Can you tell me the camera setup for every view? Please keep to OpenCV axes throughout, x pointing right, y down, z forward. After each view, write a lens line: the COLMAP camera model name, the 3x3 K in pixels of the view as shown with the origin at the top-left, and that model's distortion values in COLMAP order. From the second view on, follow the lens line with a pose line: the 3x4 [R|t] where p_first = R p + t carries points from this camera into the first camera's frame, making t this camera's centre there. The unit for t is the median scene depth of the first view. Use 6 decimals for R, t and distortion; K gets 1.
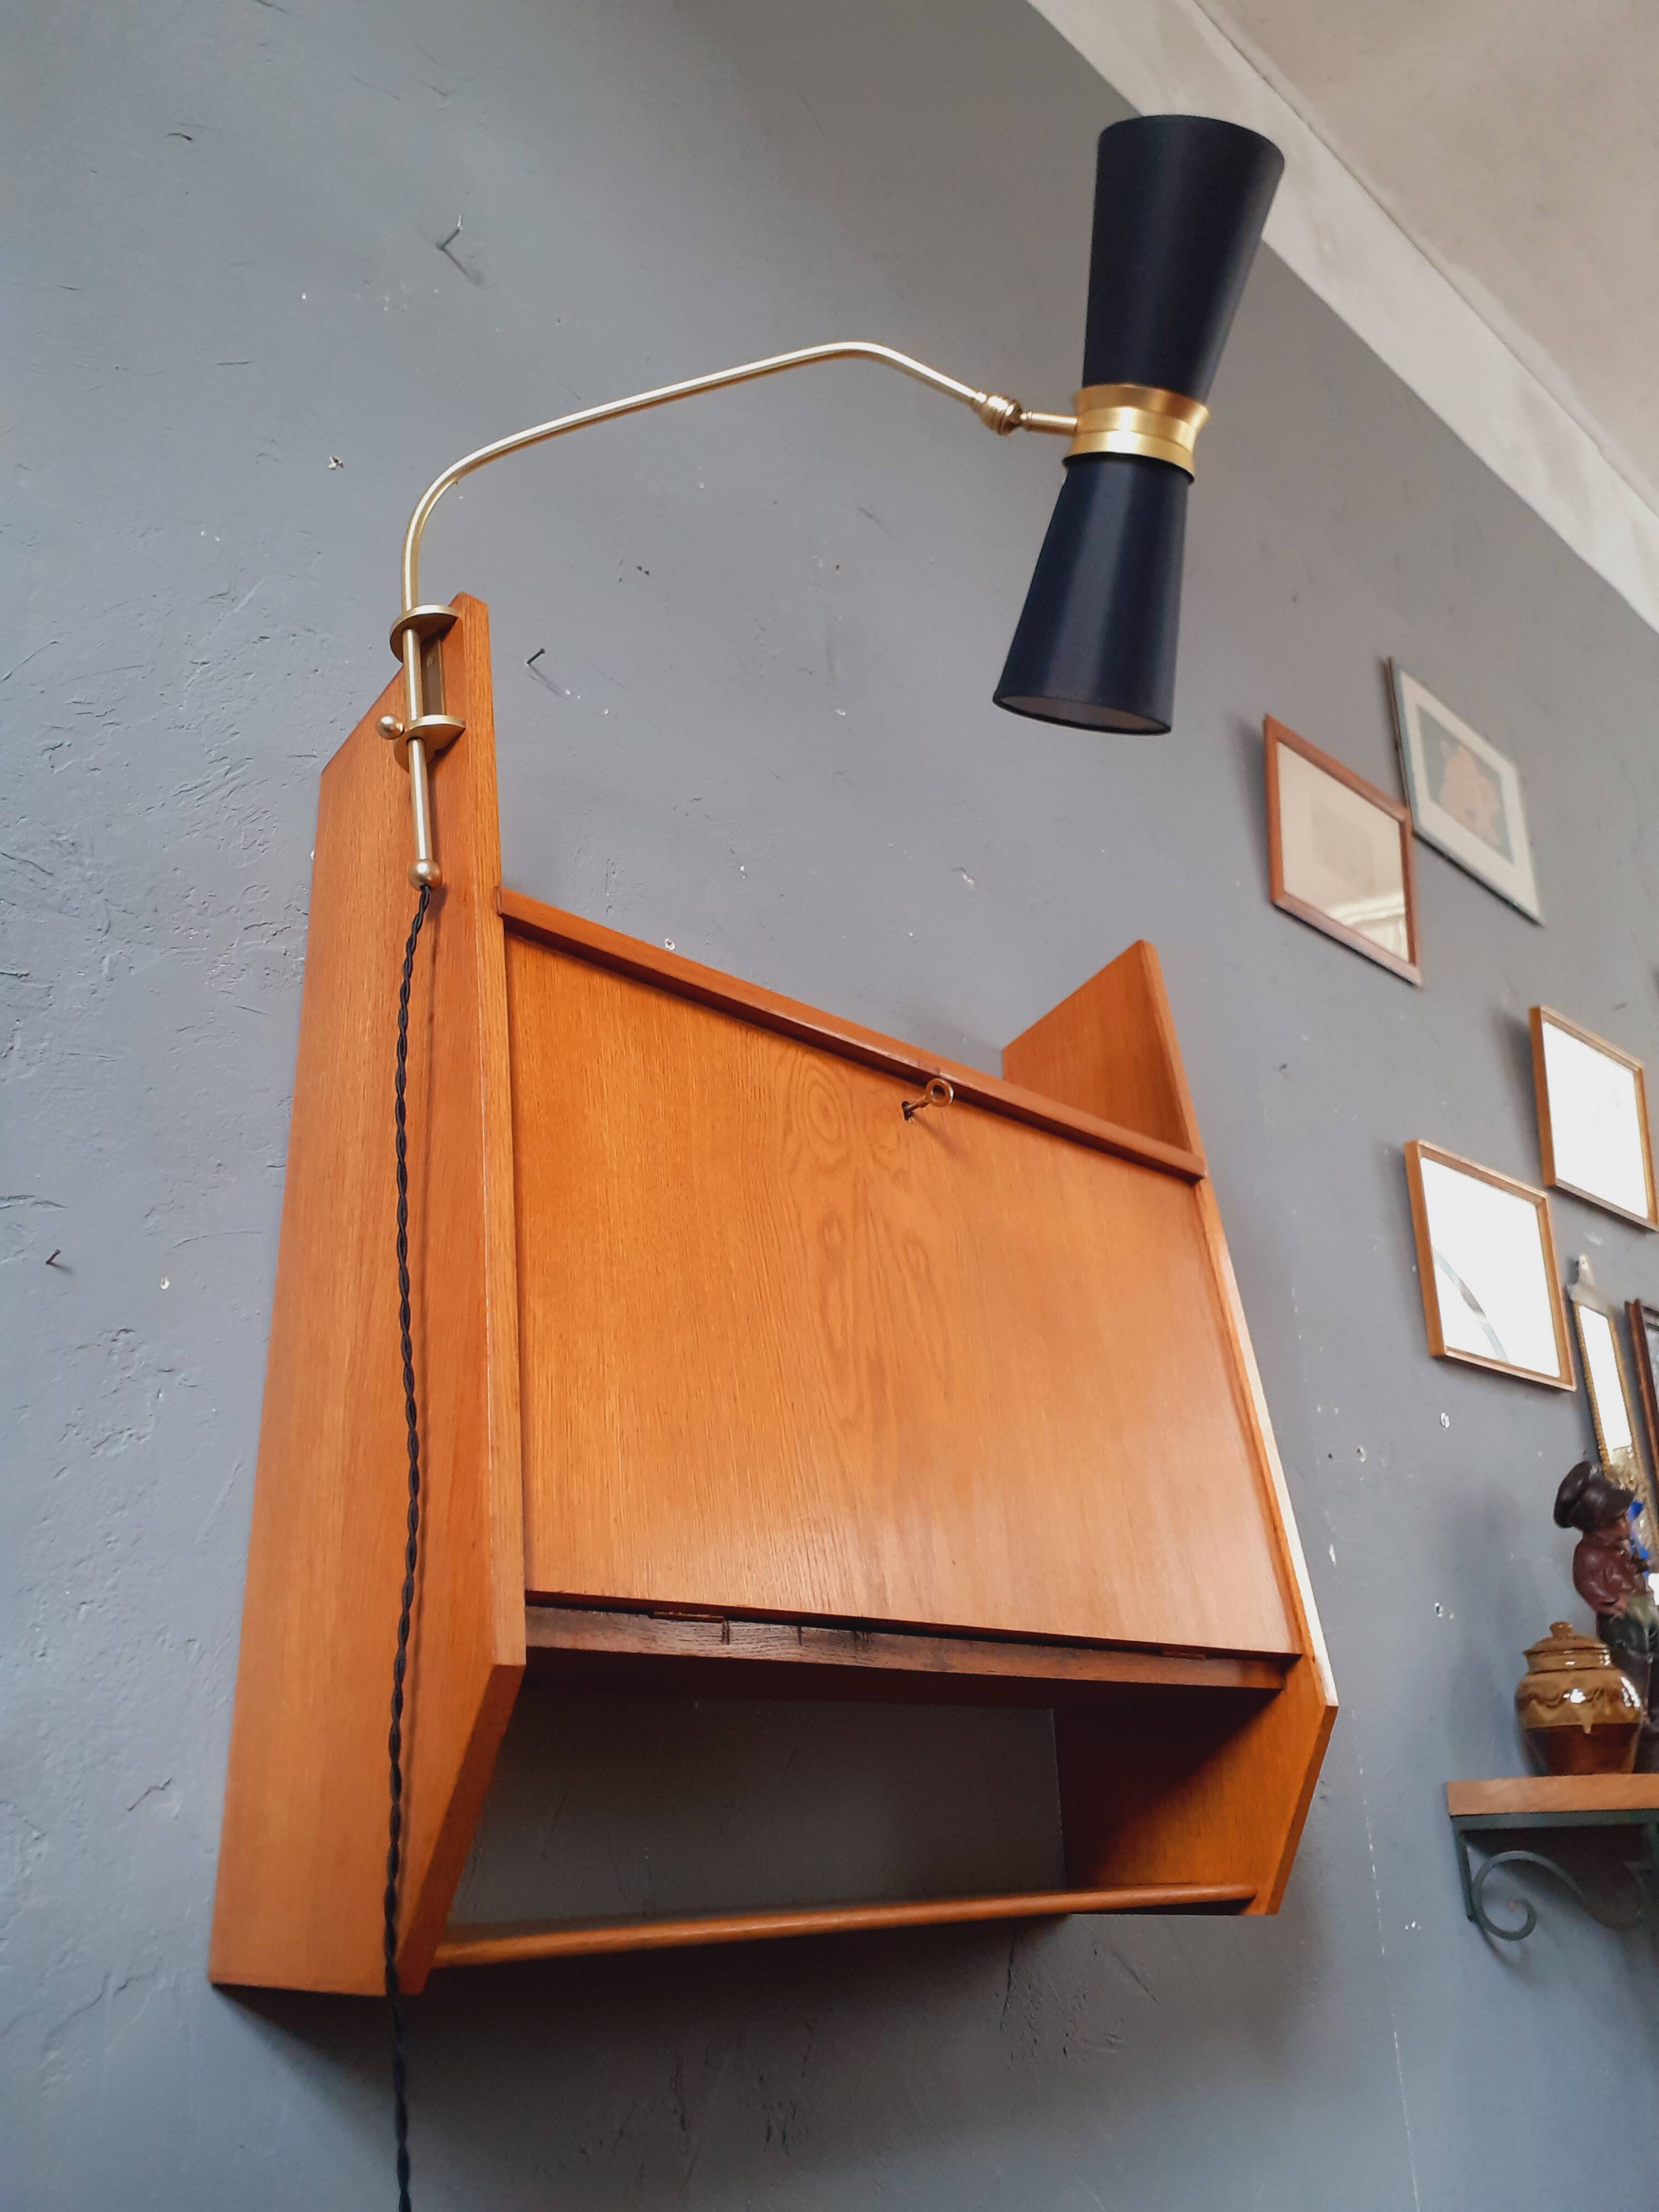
lens RADIAL K [[1788.5, 0, 794.6], [0, 1788.5, 1075.8], [0, 0, 1]] dist [0.002329, -0.007532]
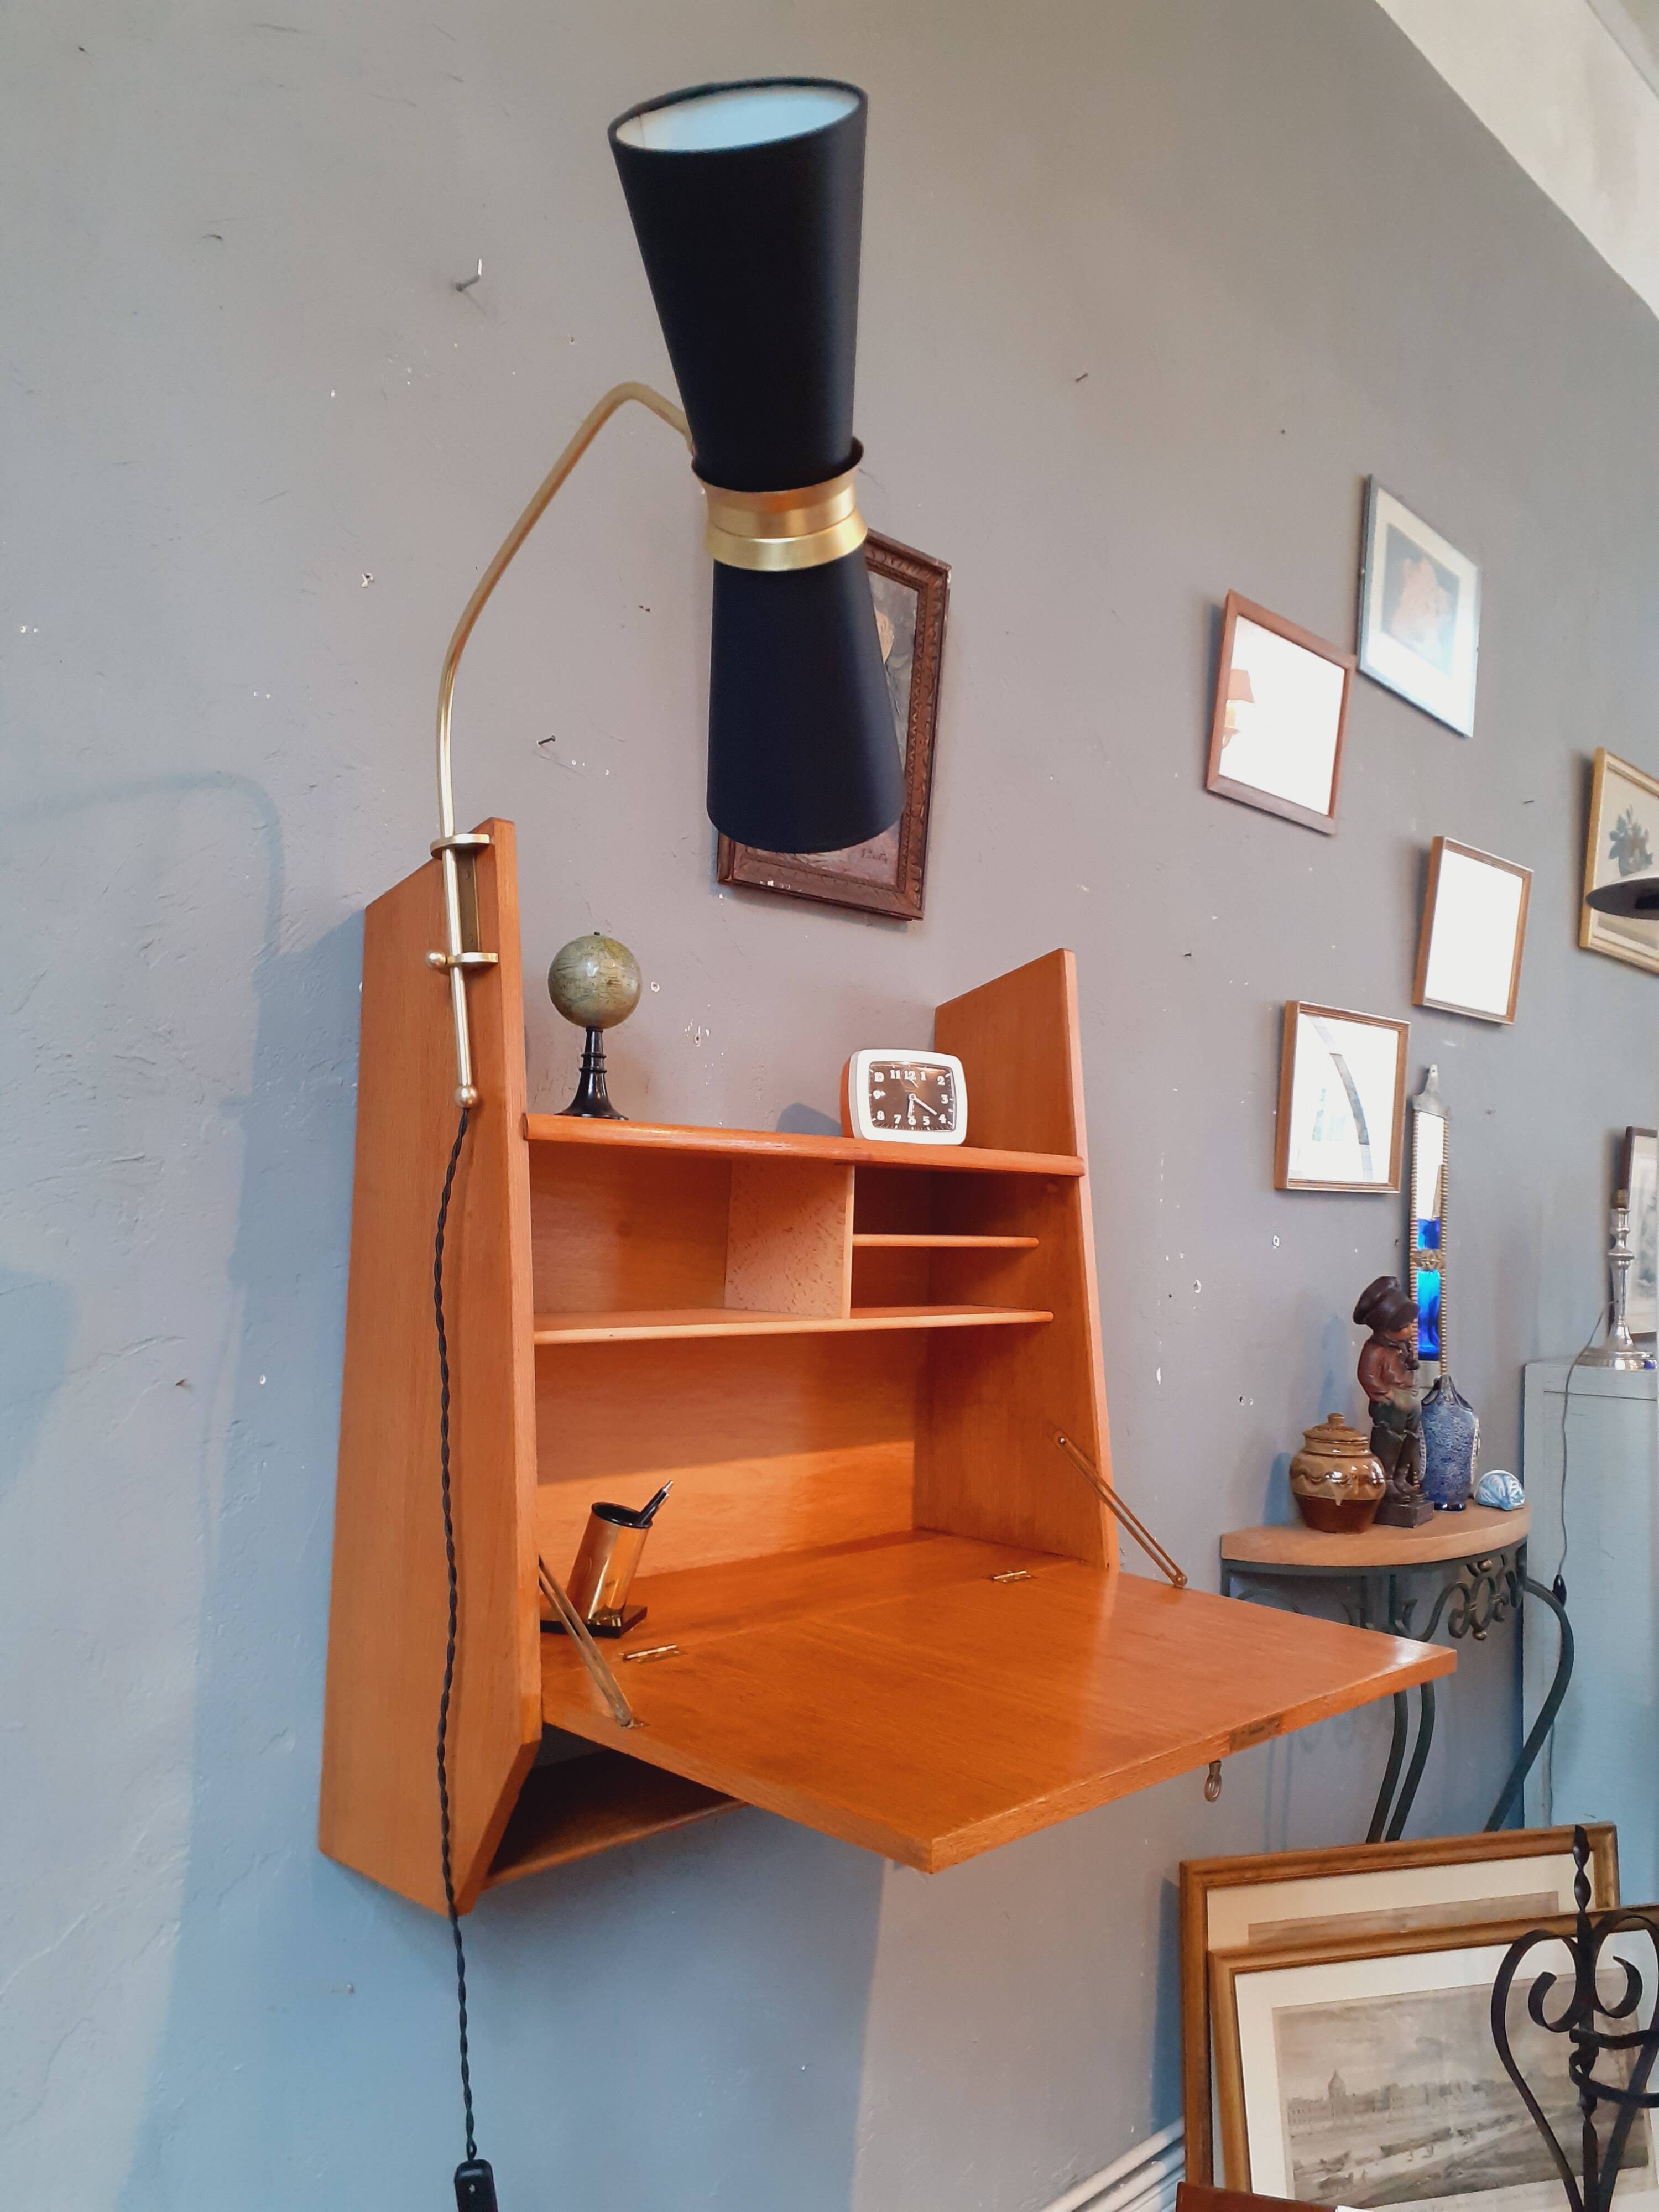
lens RADIAL K [[1803.8, 0, 829.5], [0, 1803.8, 1106.0], [0, 0, 1]] dist [0.008904, -0.014191]
pose [[0.996583, 0.059627, 0.057164, -0.021974], [-0.075956, 0.933477, 0.350501, -0.475317], [-0.032462, -0.353645, 0.934816, -0.155789]]
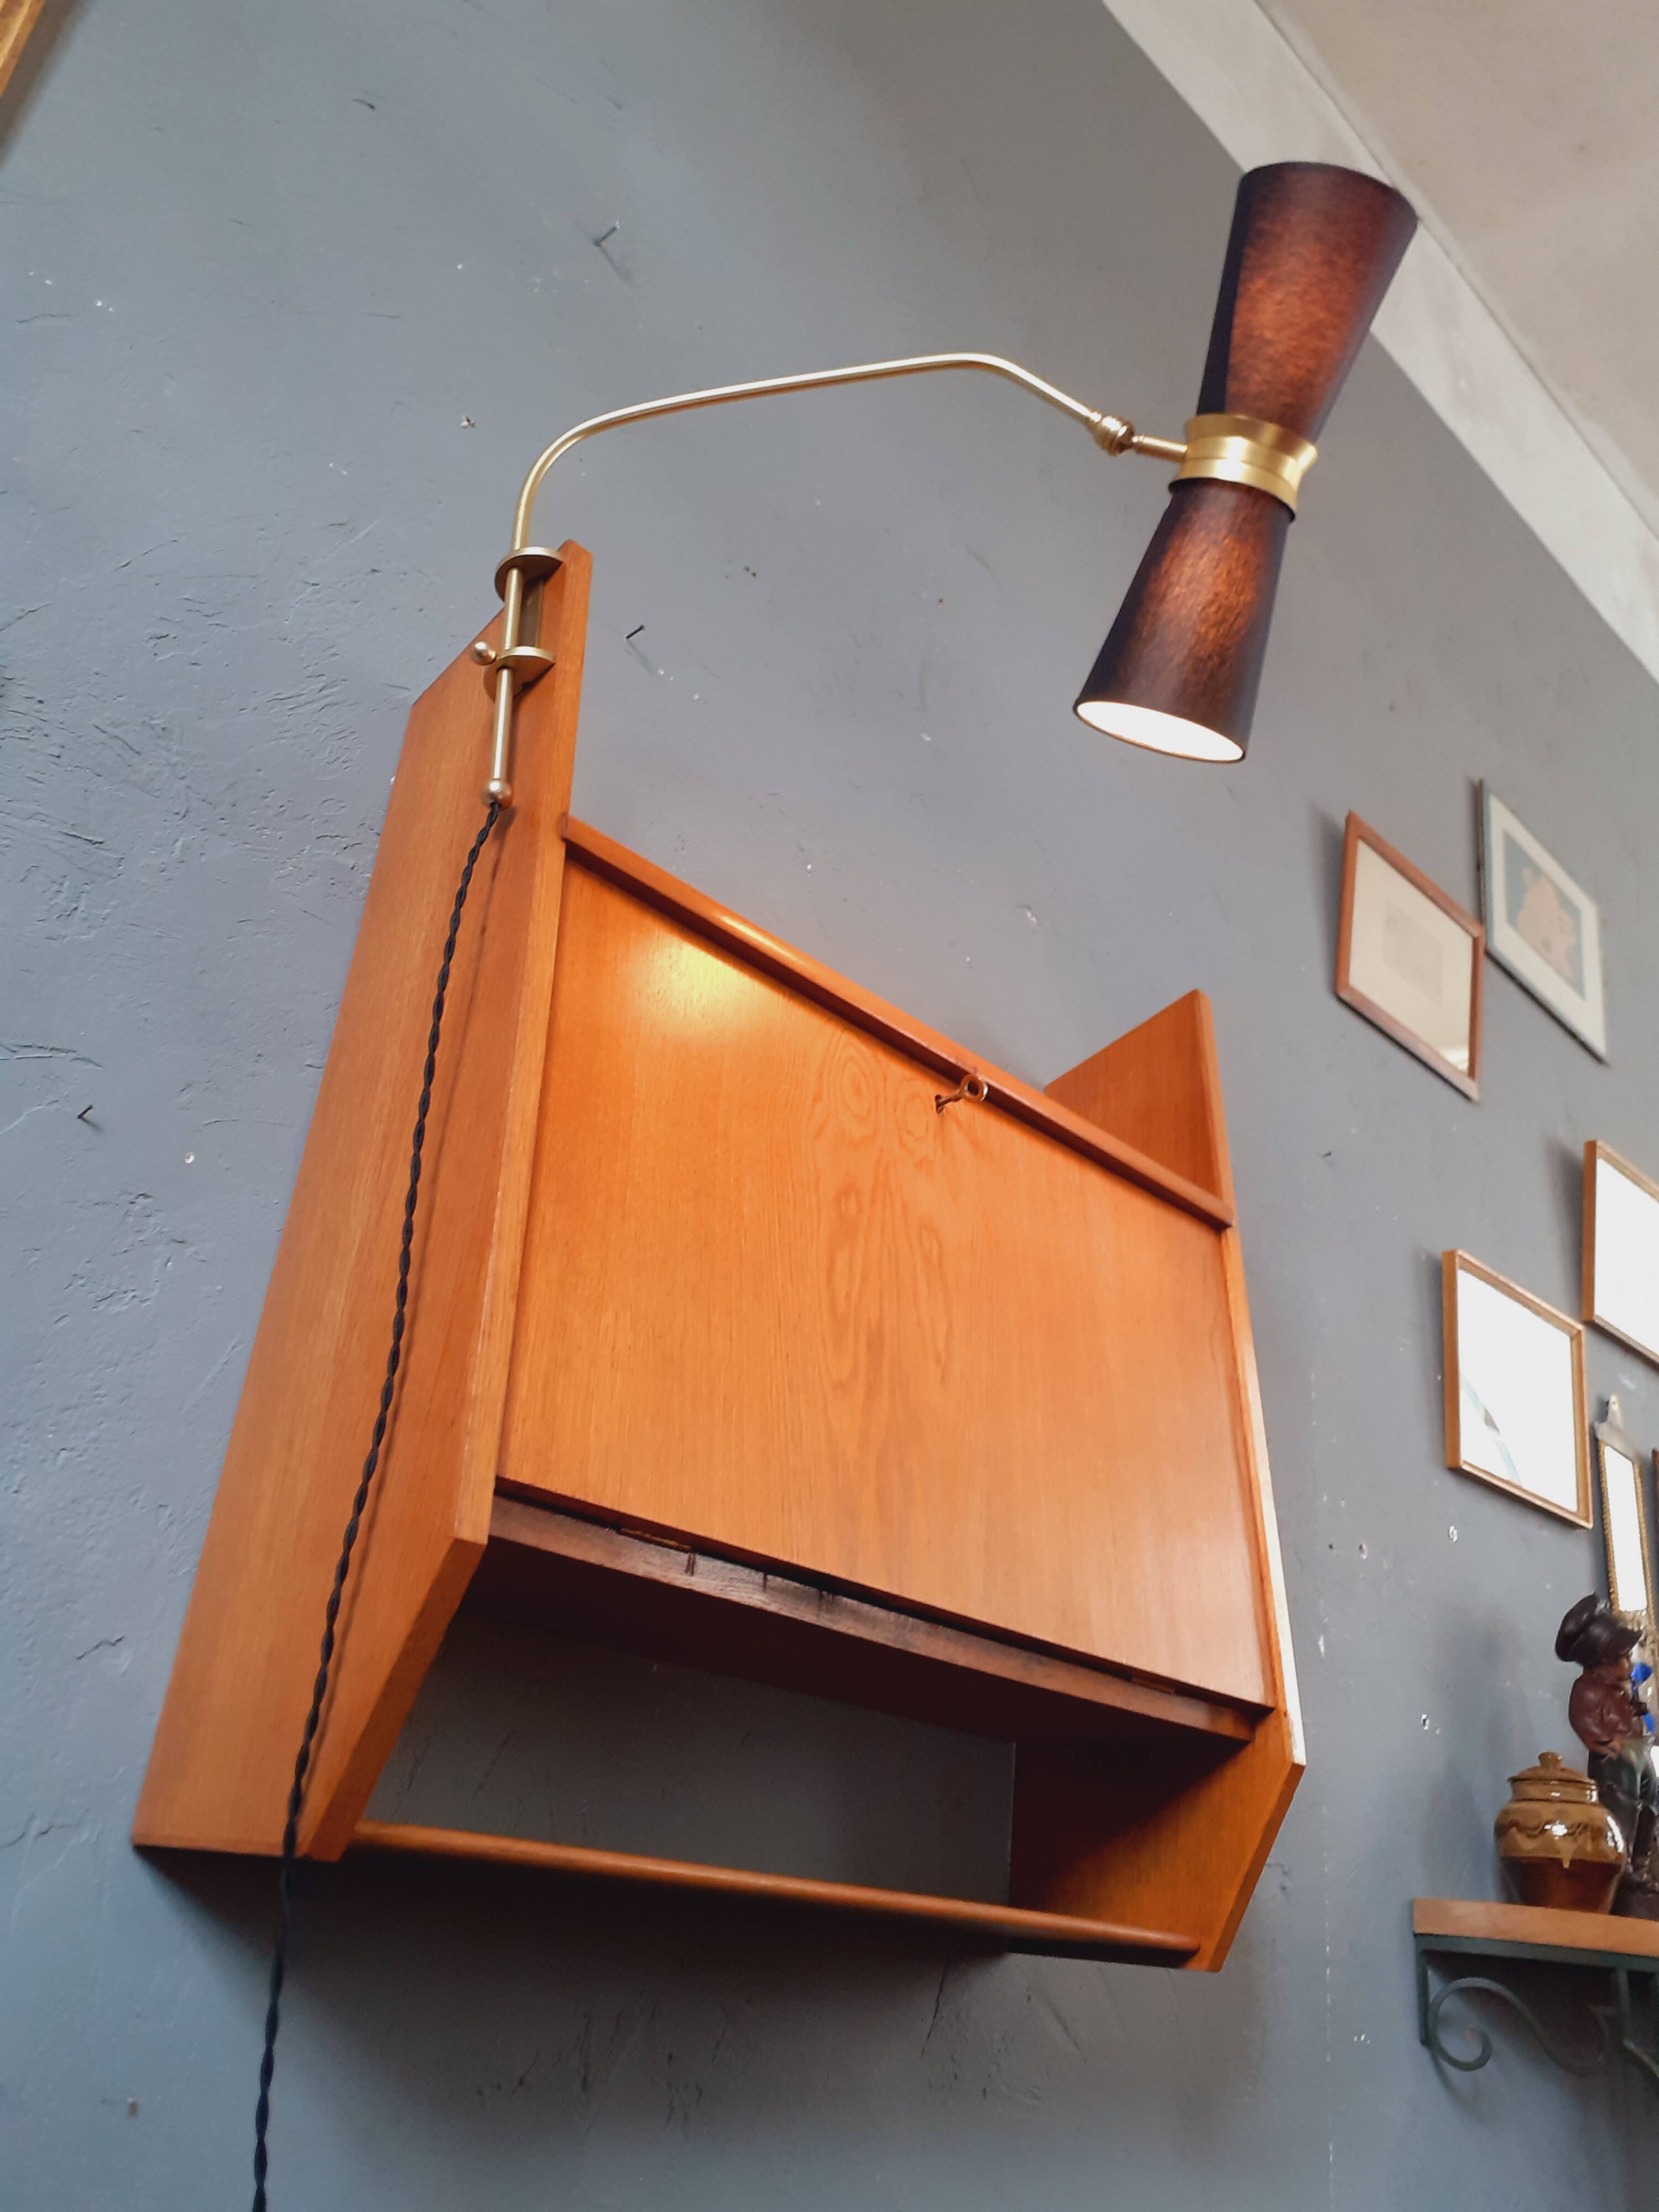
lens RADIAL K [[1788.5, 0, 794.6], [0, 1788.5, 1075.8], [0, 0, 1]] dist [0.002329, -0.007532]
pose [[0.991631, 0.123893, -0.036324, 0.016249], [-0.125749, 0.990575, -0.054289, 0.068085], [0.029256, 0.058402, 0.997864, -0.004789]]
